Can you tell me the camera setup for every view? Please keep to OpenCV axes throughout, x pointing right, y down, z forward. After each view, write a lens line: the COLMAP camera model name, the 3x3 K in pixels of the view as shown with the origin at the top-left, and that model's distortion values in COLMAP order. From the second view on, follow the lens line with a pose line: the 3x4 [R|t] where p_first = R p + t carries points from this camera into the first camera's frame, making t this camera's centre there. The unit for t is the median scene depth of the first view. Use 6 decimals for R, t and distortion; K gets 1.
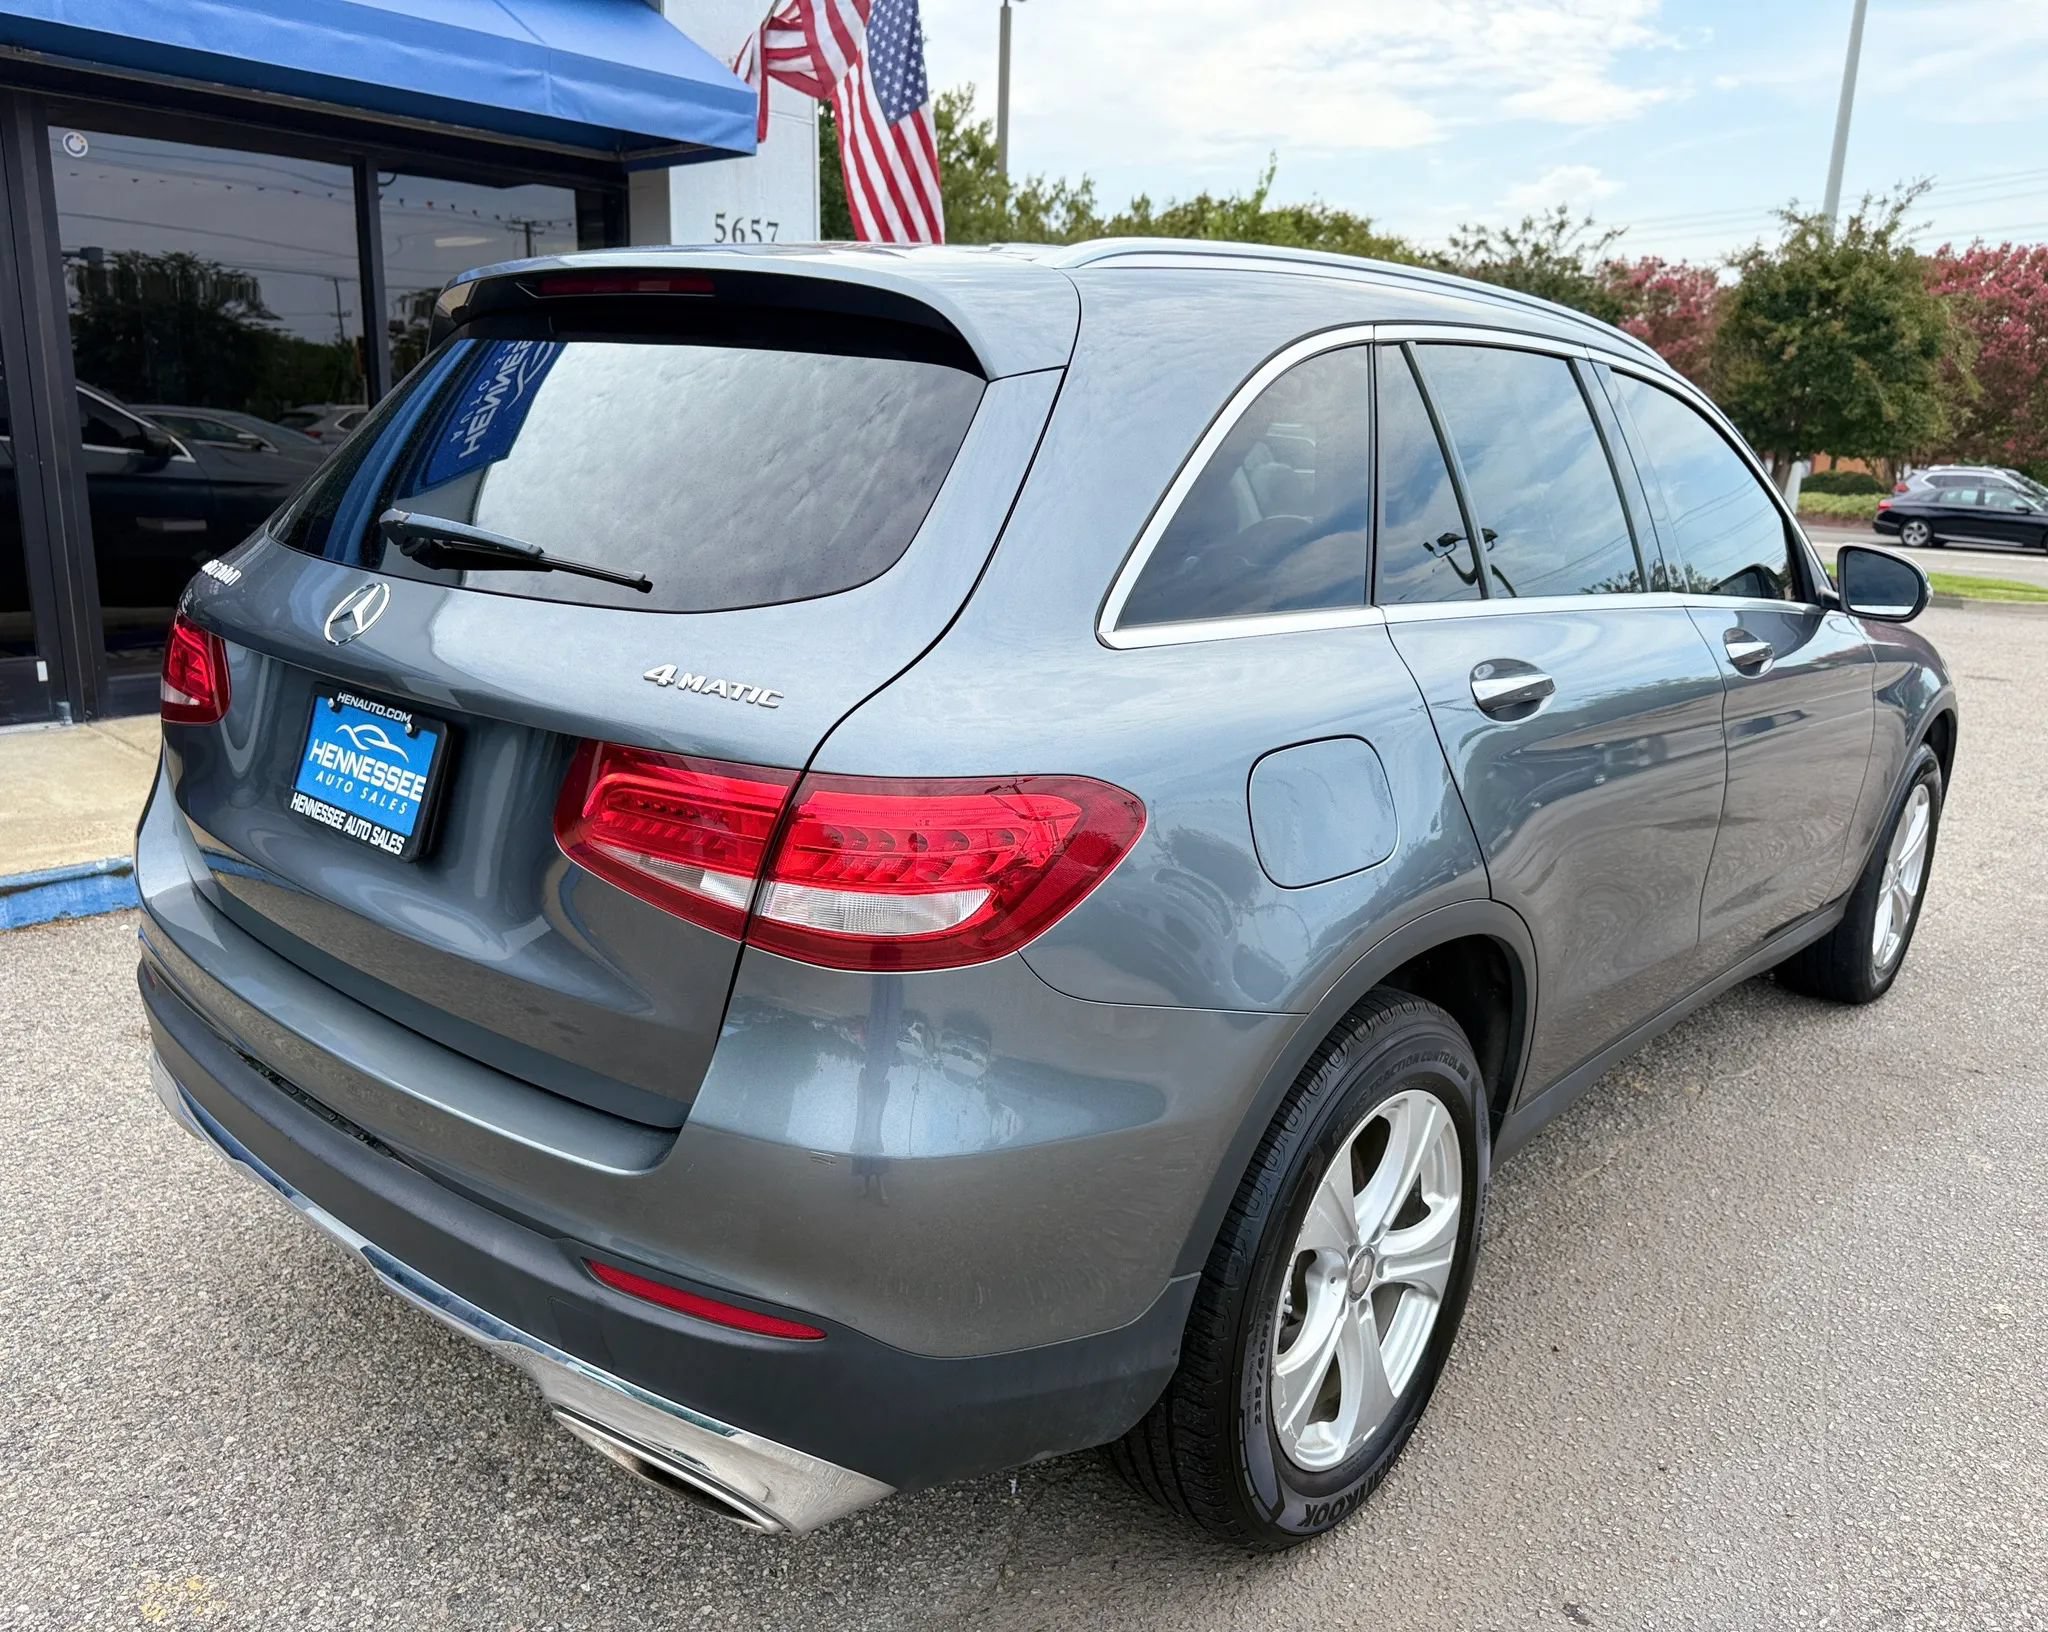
lens RADIAL K [[1500.2, 0, 980.8], [0, 1500.2, 814.4], [0, 0, 1]] dist [-0.023847, -0.000220]
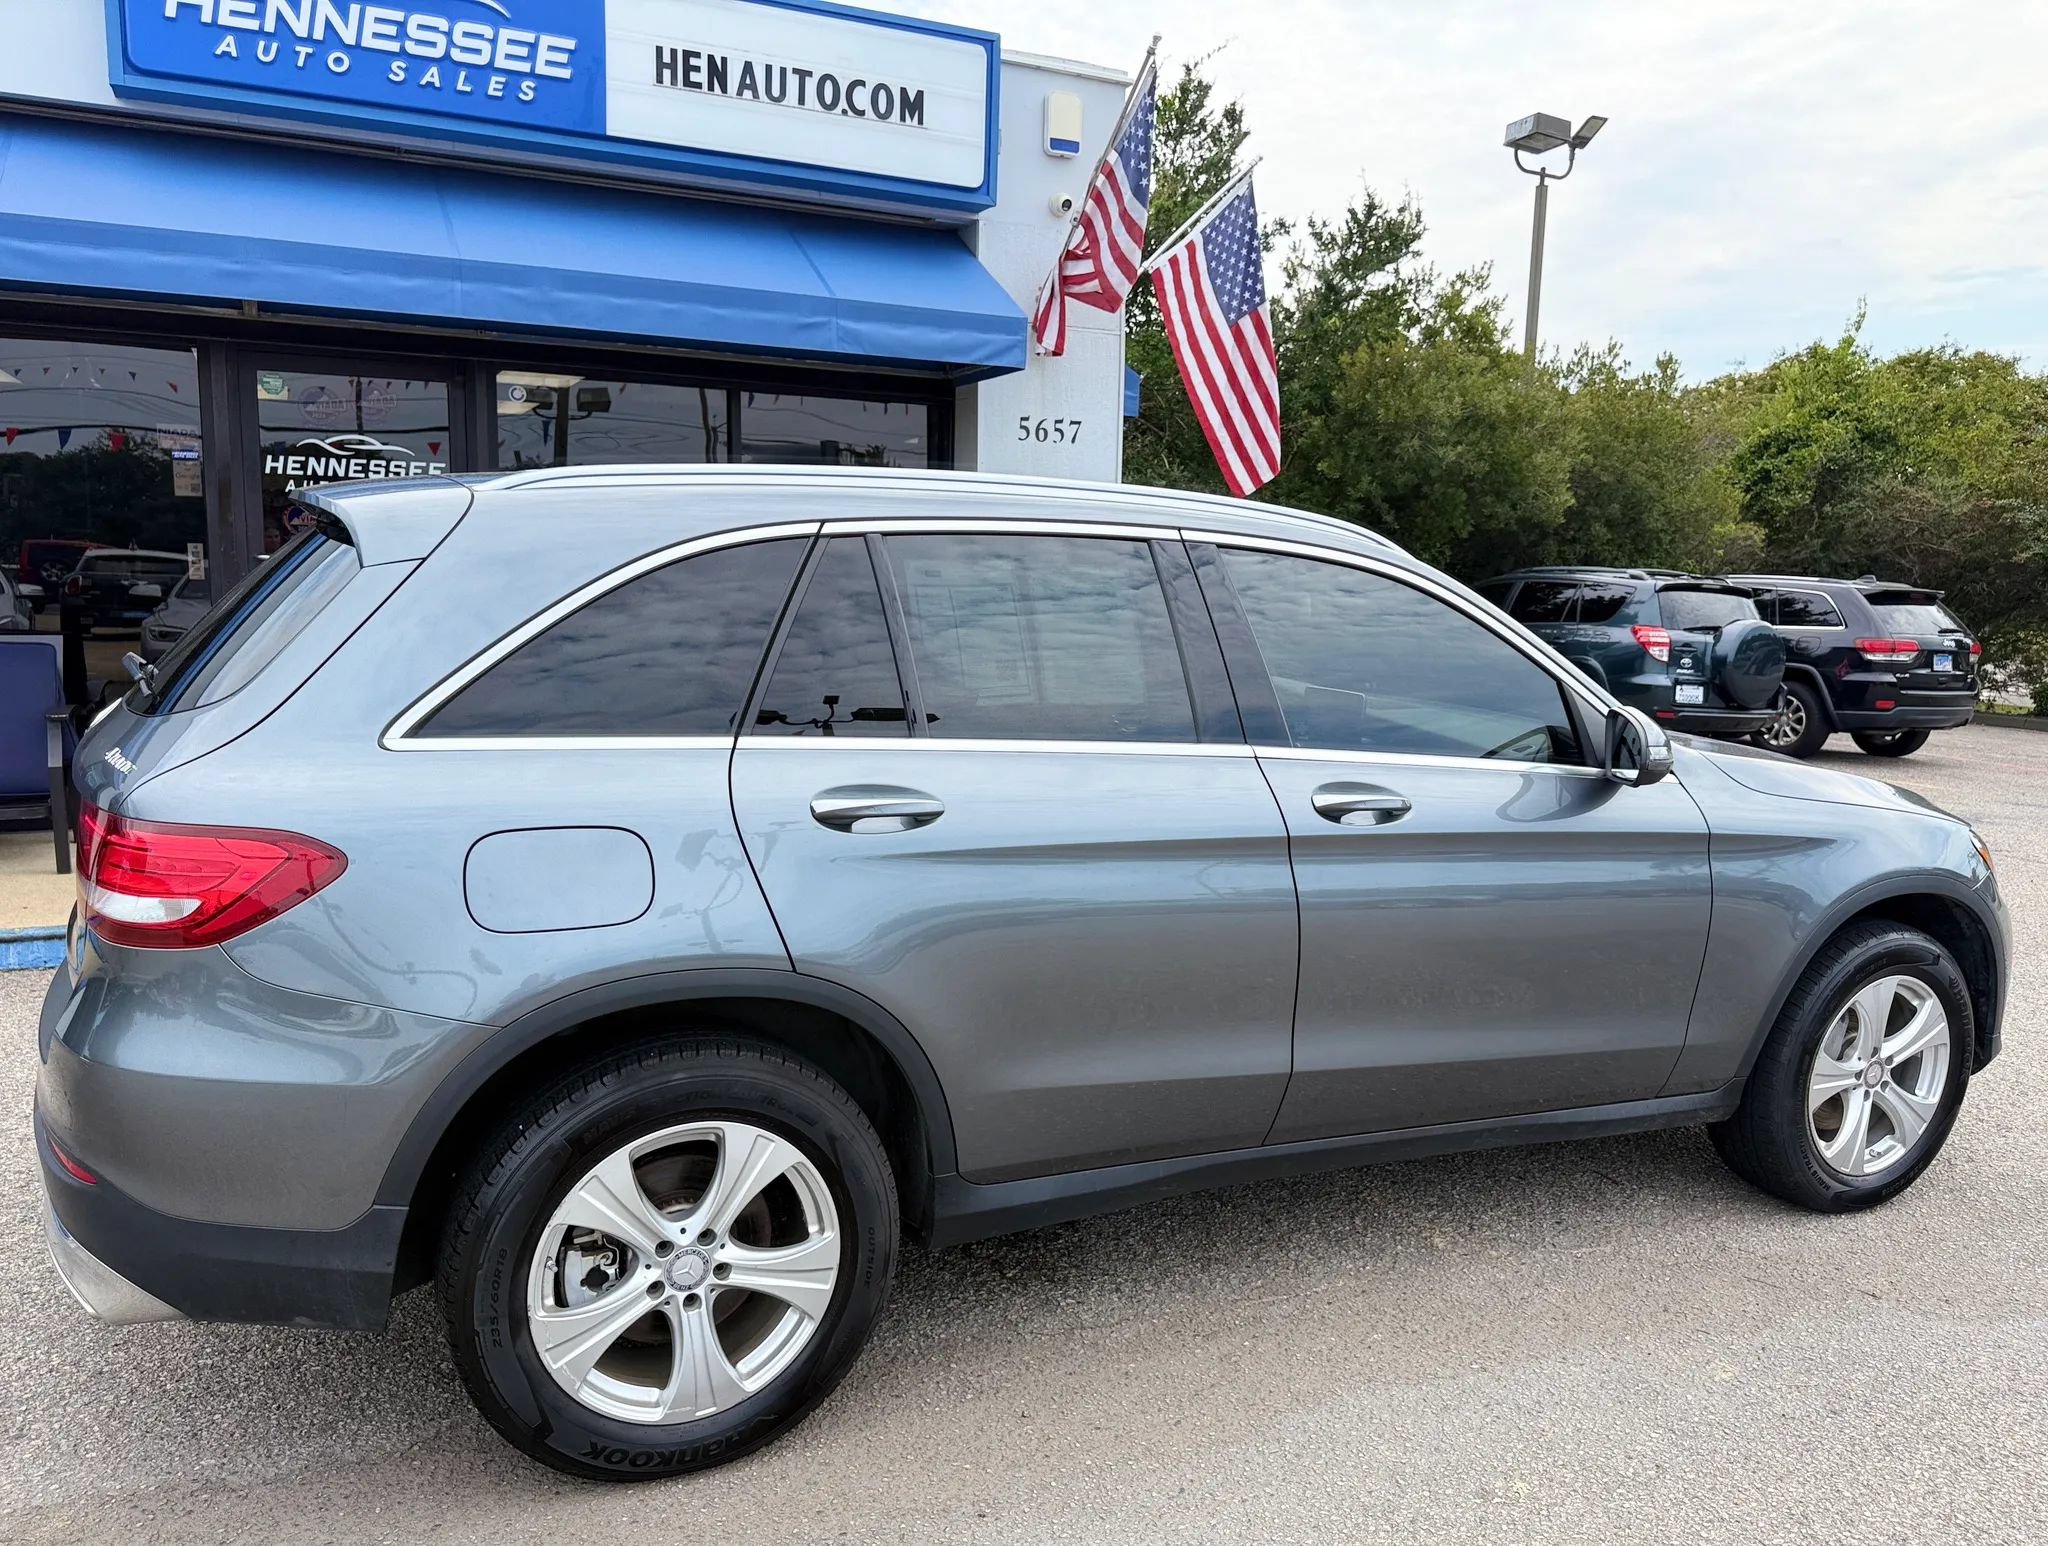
lens RADIAL K [[1483.6, 0, 1011.5], [0, 1483.6, 782.8], [0, 0, 1]] dist [0.000120, -0.012713]
pose [[0.926213, 0.036704, -0.375210, 0.258046], [-0.083556, 0.990483, -0.109368, 0.005505], [0.367625, 0.132649, 0.920465, -0.023785]]
